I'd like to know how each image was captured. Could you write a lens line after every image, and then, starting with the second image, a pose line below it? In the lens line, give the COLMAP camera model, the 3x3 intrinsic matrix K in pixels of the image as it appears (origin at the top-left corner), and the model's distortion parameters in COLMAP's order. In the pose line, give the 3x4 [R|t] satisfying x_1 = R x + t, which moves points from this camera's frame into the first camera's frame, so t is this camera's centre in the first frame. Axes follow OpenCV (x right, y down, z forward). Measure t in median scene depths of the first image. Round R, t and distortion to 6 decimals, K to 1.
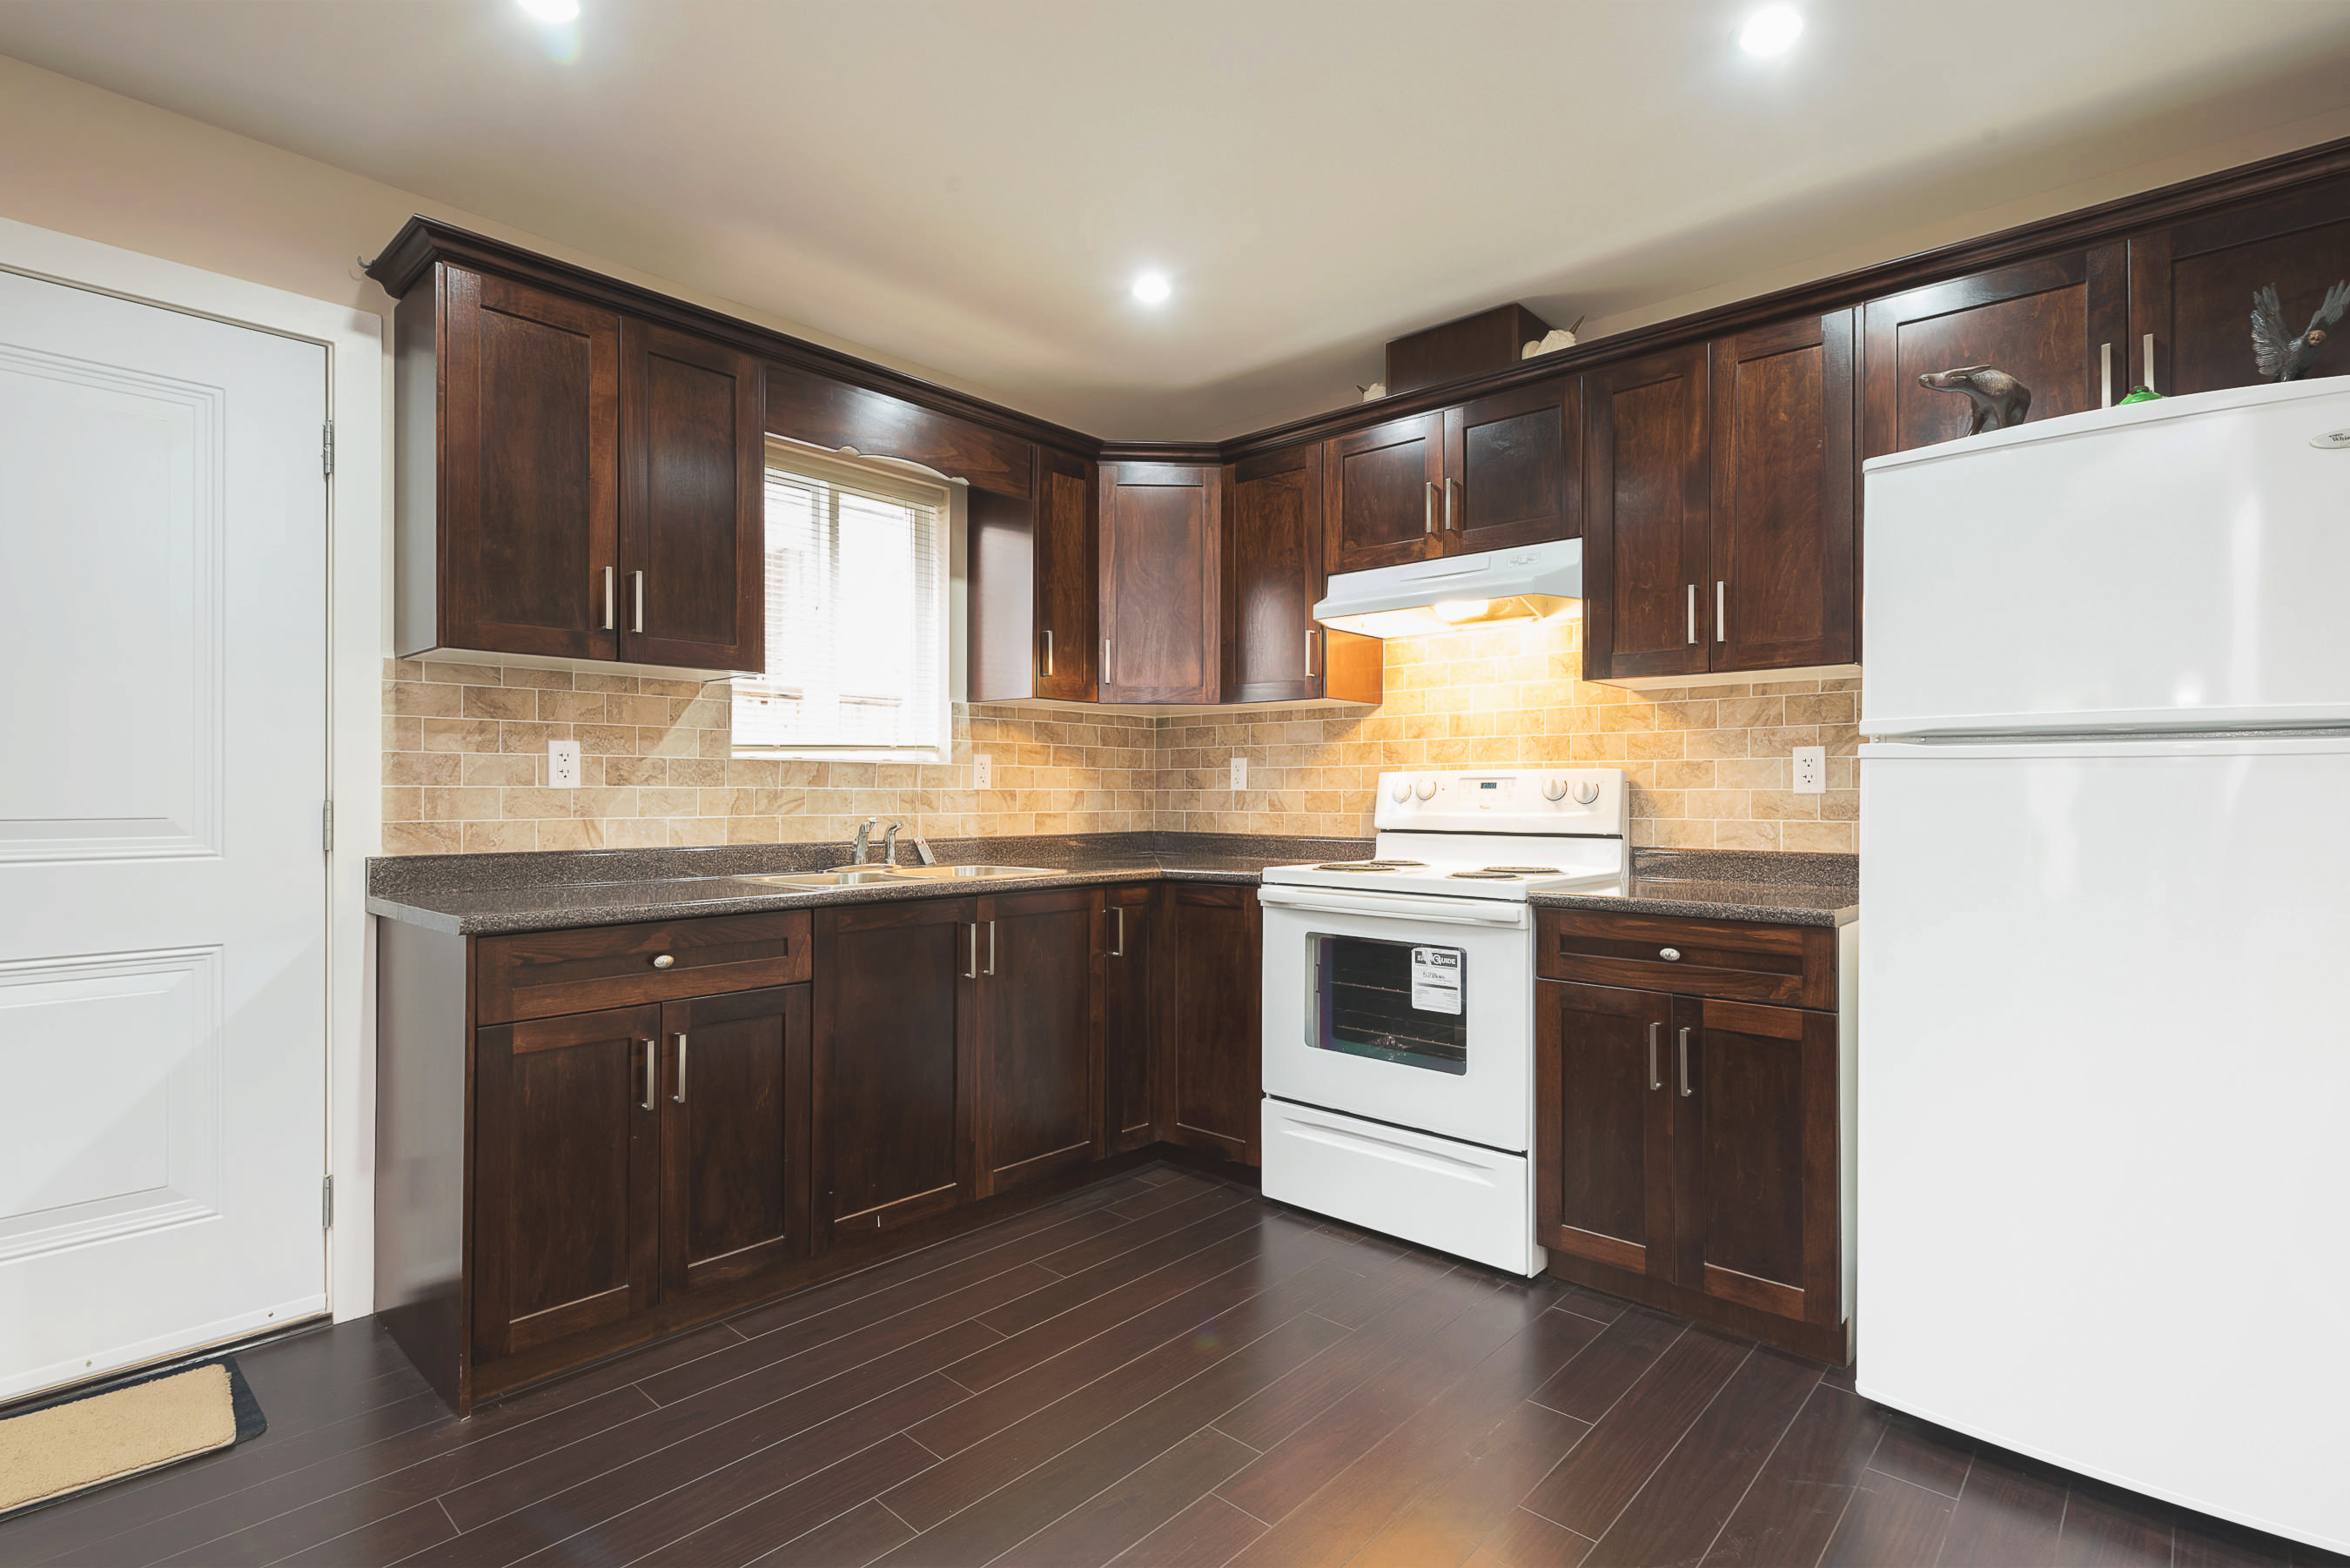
lens RADIAL K [[1119.6, 0, 1175.0], [0, 1119.6, 784.0], [0, 0, 1]] dist [-0.000827, -0.000238]
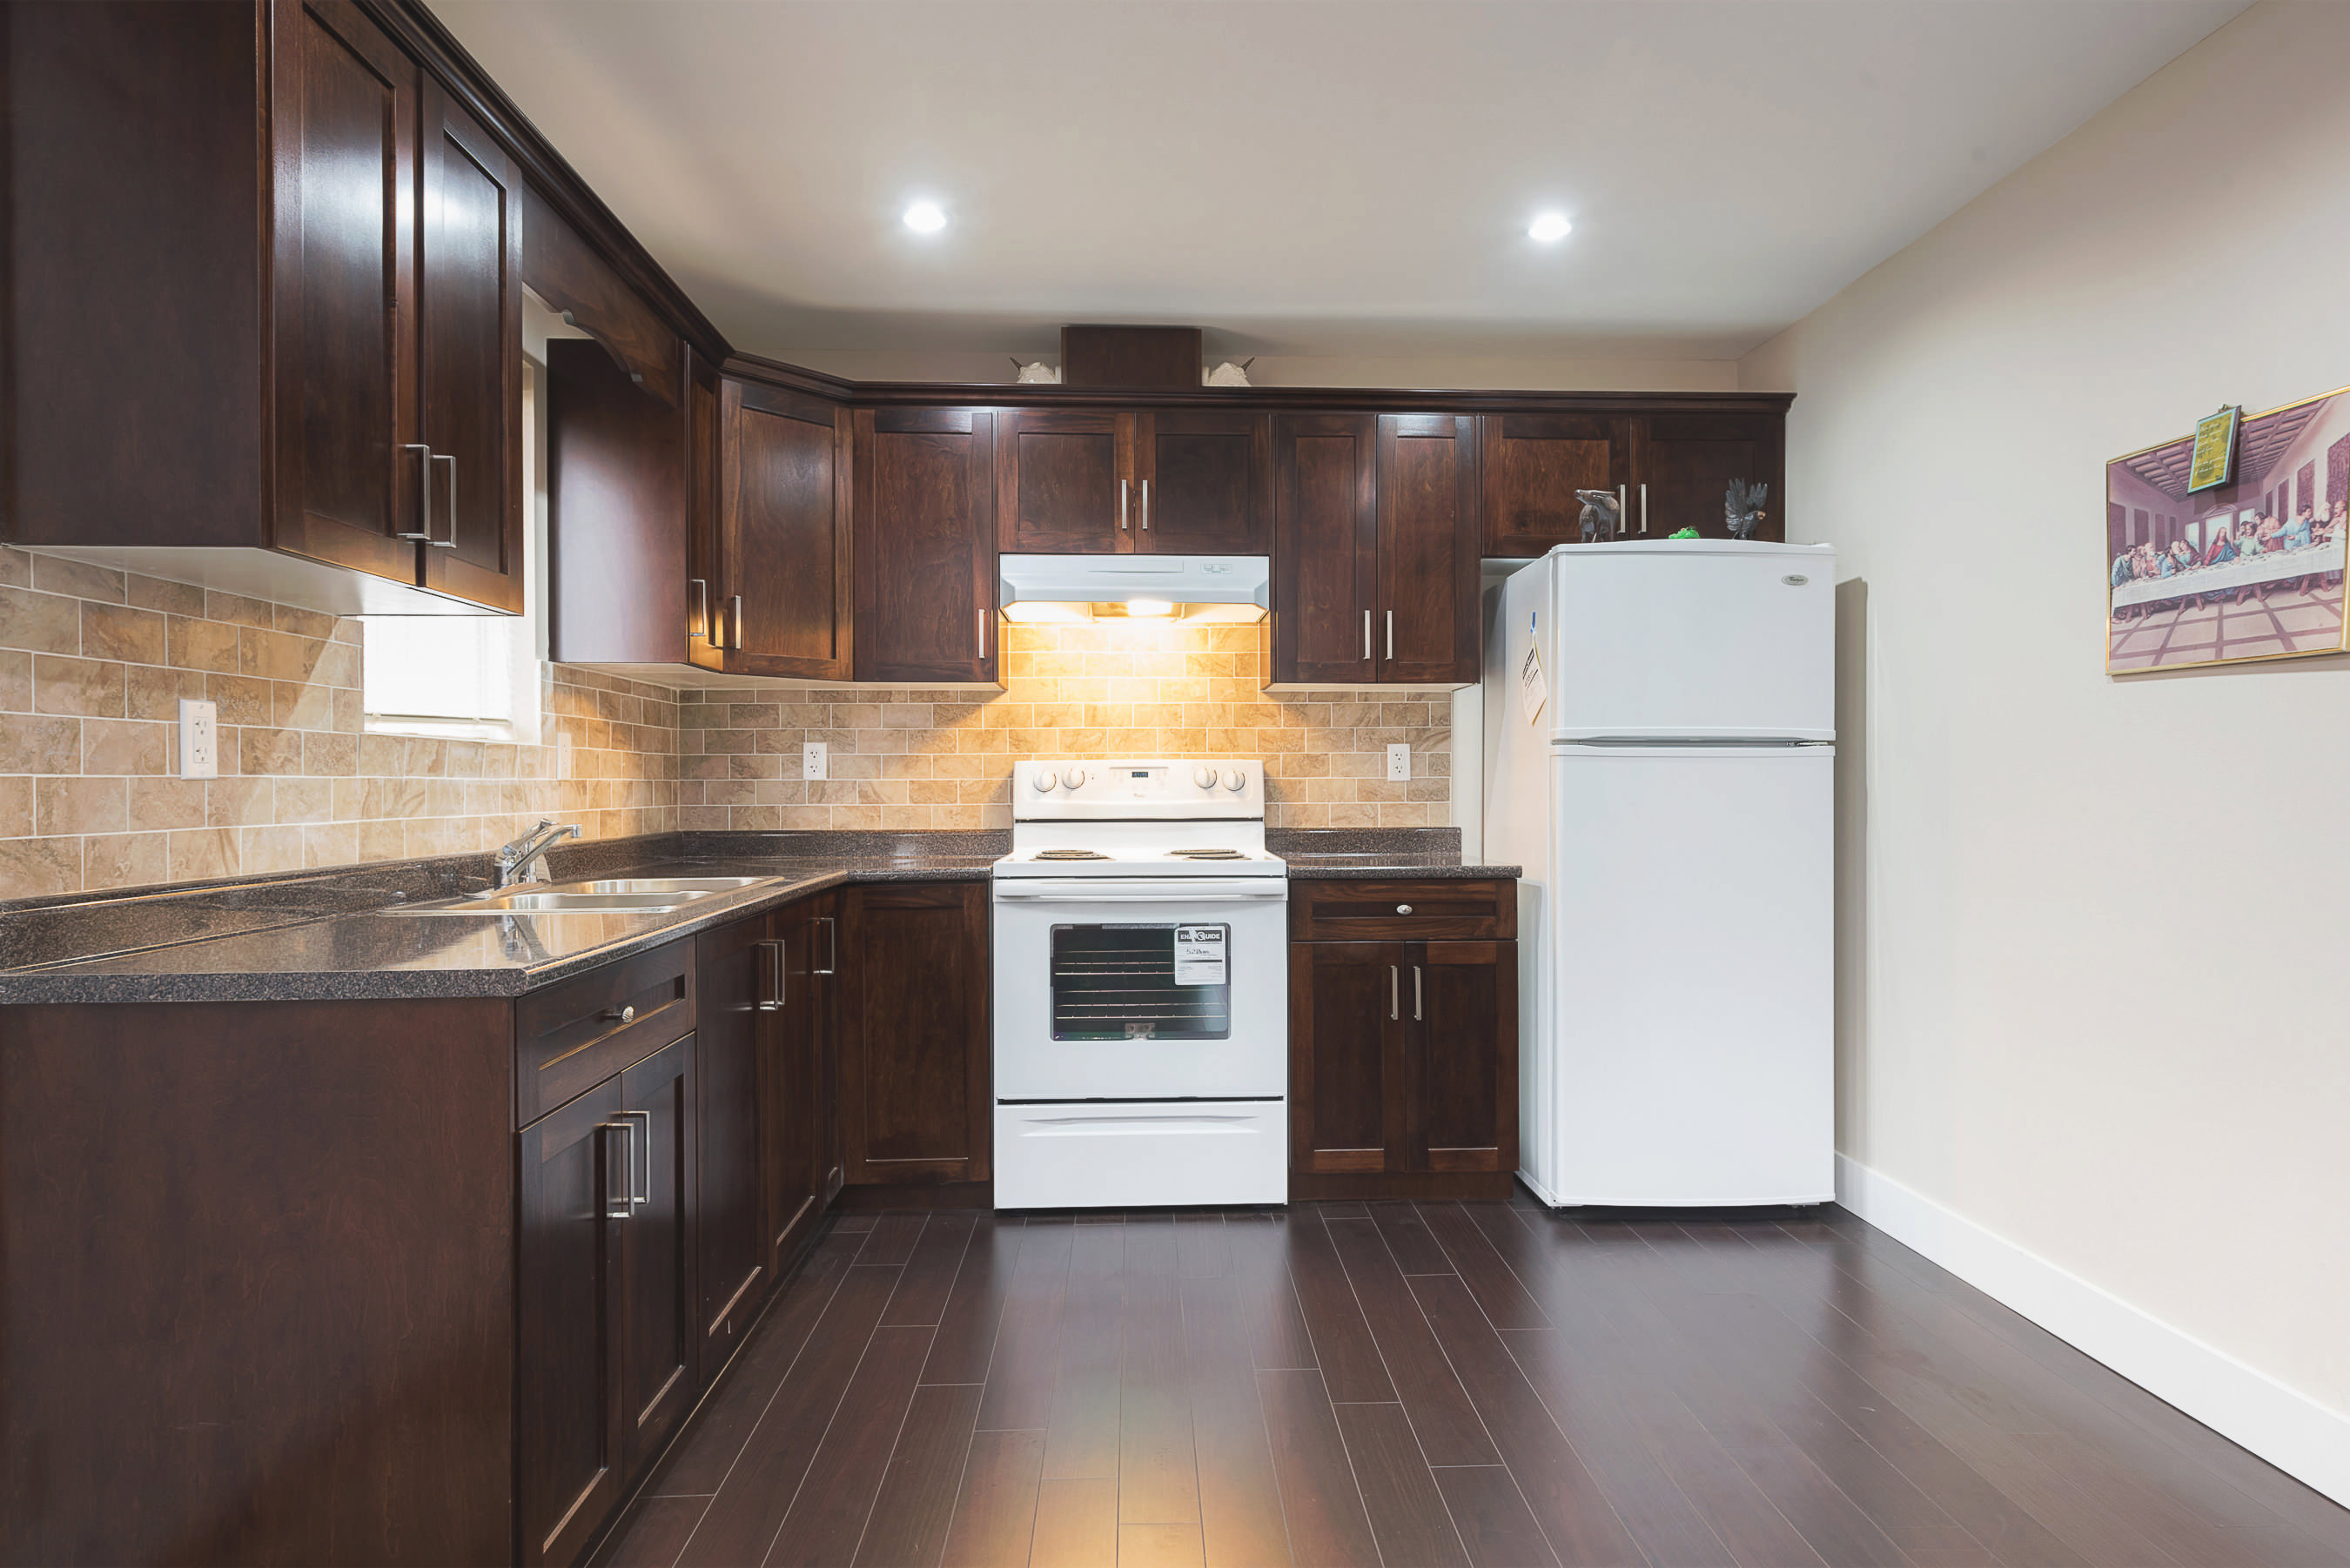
lens RADIAL K [[1335.2, 0, 1175.0], [0, 1335.2, 784.0], [0, 0, 1]] dist [0.001603, -0.000224]
pose [[0.707123, -0.004469, 0.707076, -0.641931], [-0.001664, 0.999967, 0.007985, 0.000167], [-0.707088, -0.006823, 0.707092, 0.103594]]
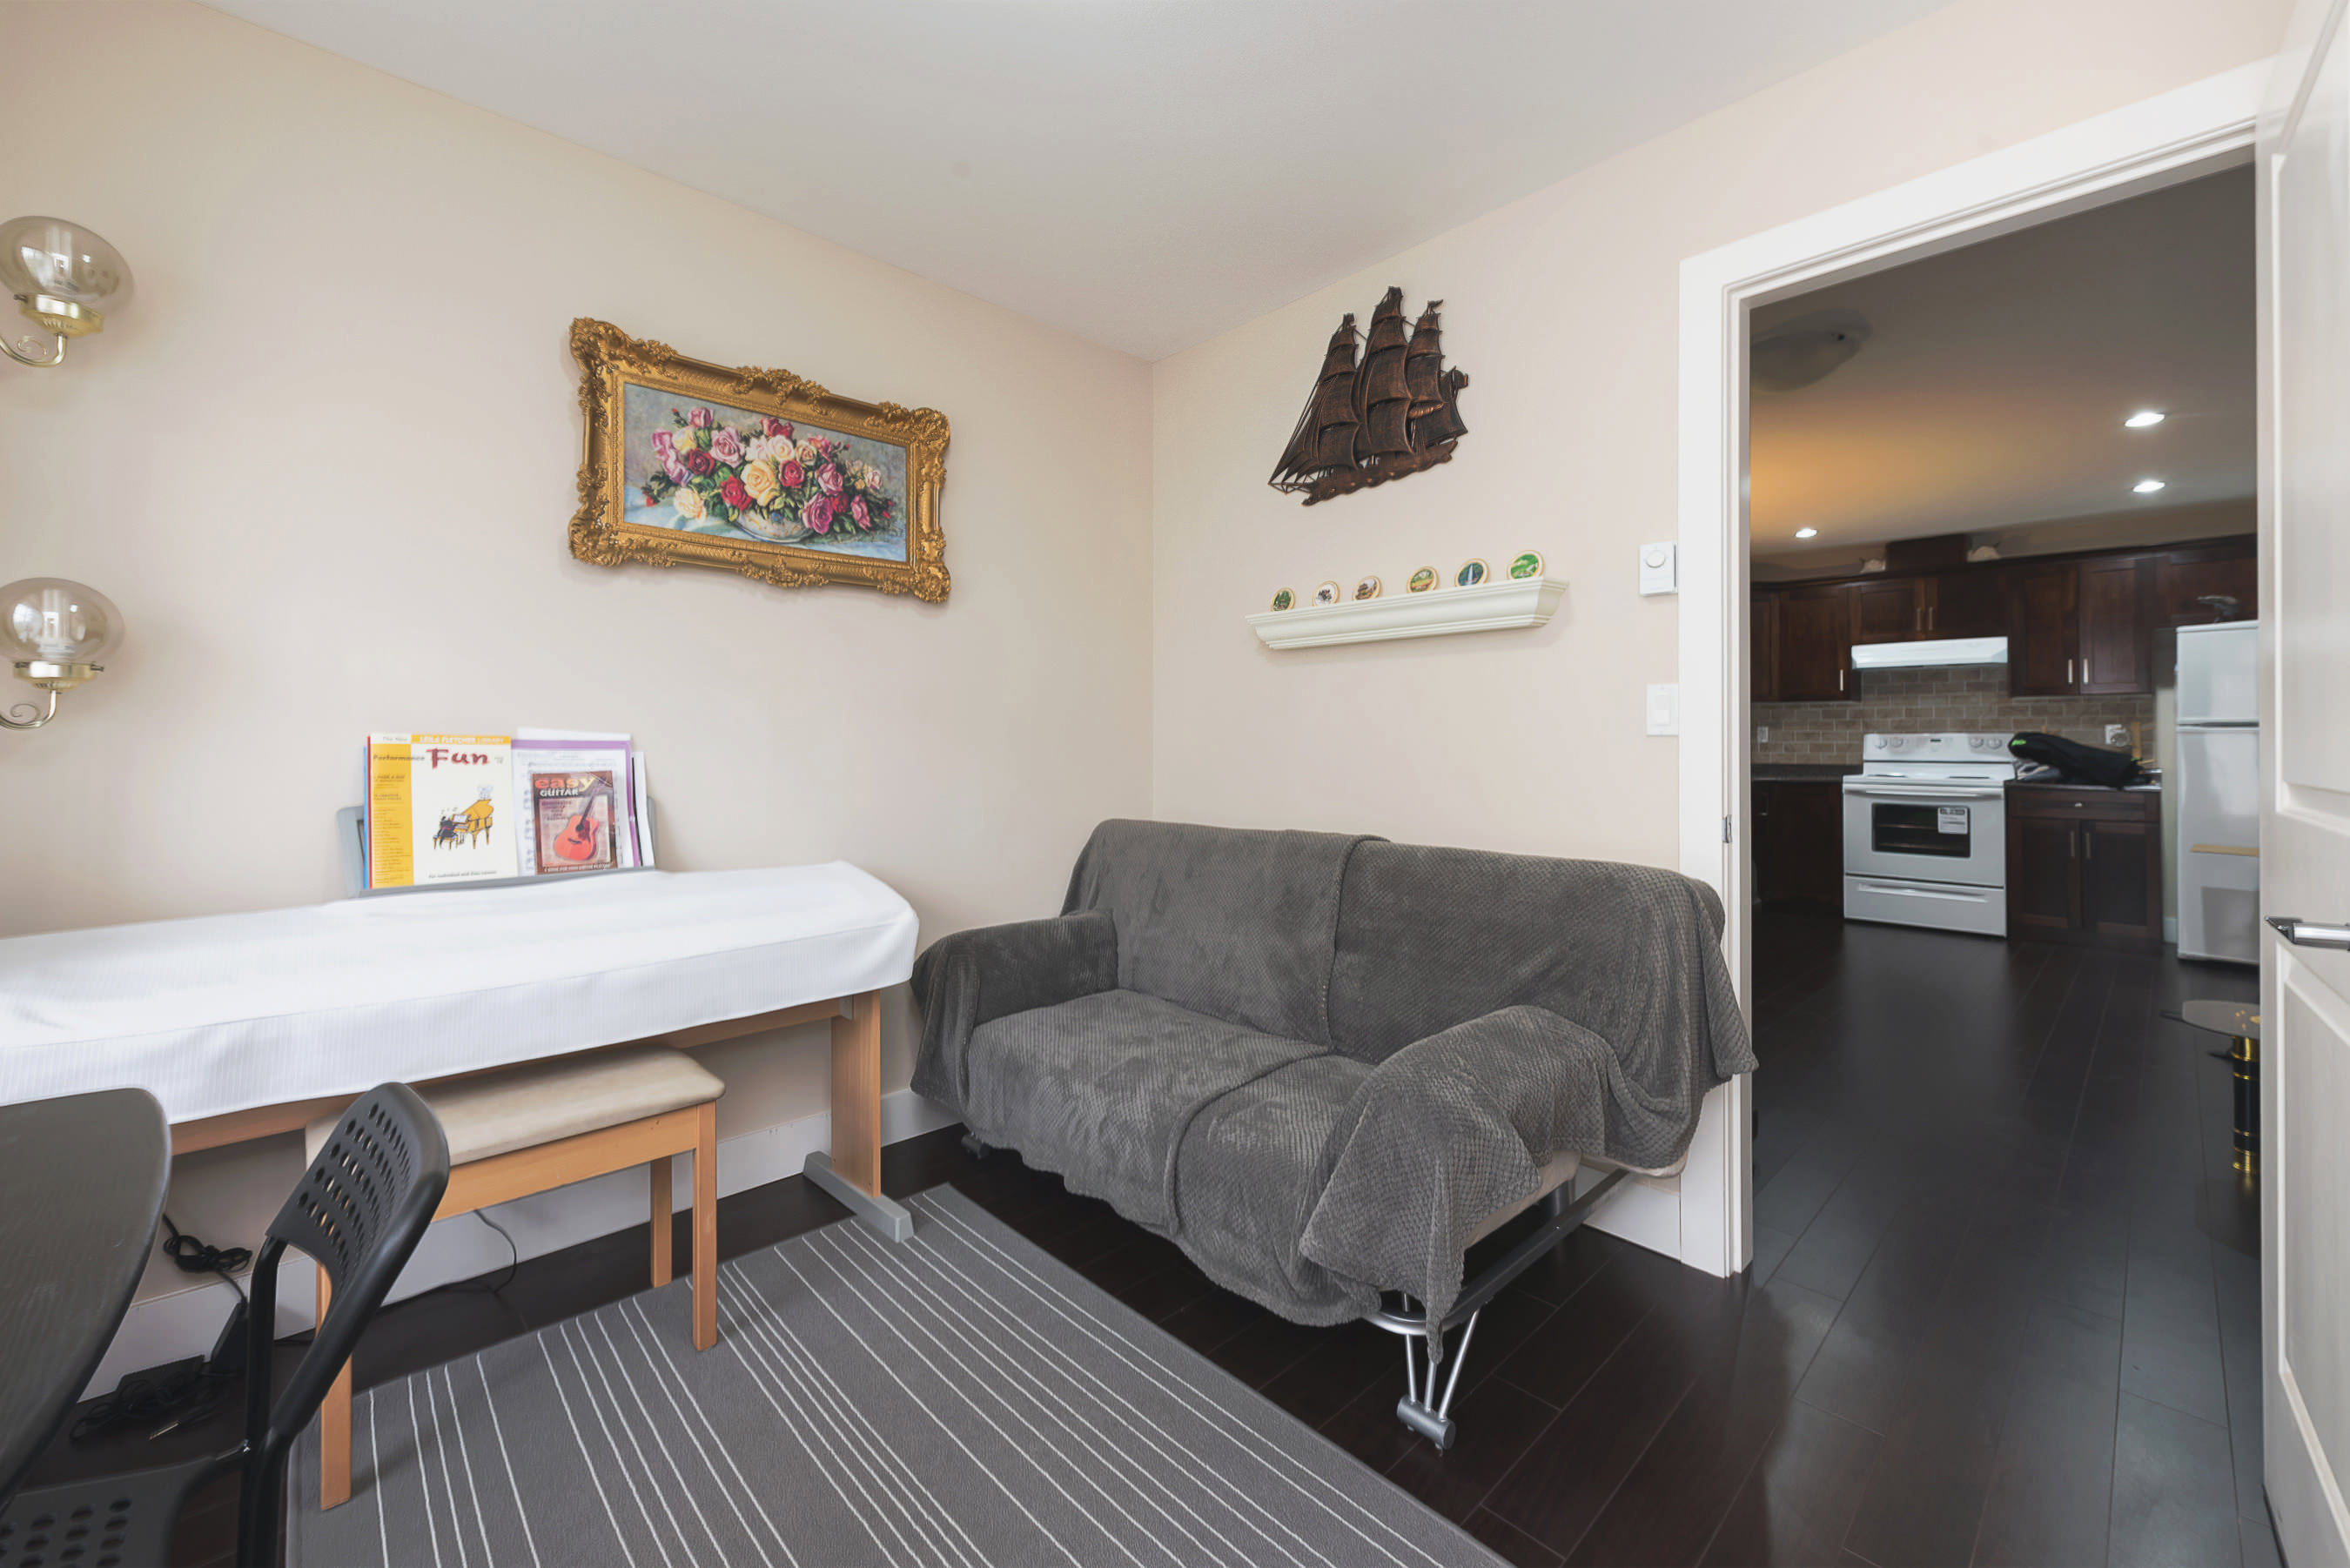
lens RADIAL K [[920.7, 0, 1174.7], [0, 920.7, 737.0], [0, 0, 1]] dist [-0.000529, -0.000103]
pose [[0.997878, -0.001903, -0.065088, -1.243047], [0.002023, 0.999996, 0.001781, -0.013136], [0.065084, -0.001909, 0.997878, -1.042745]]
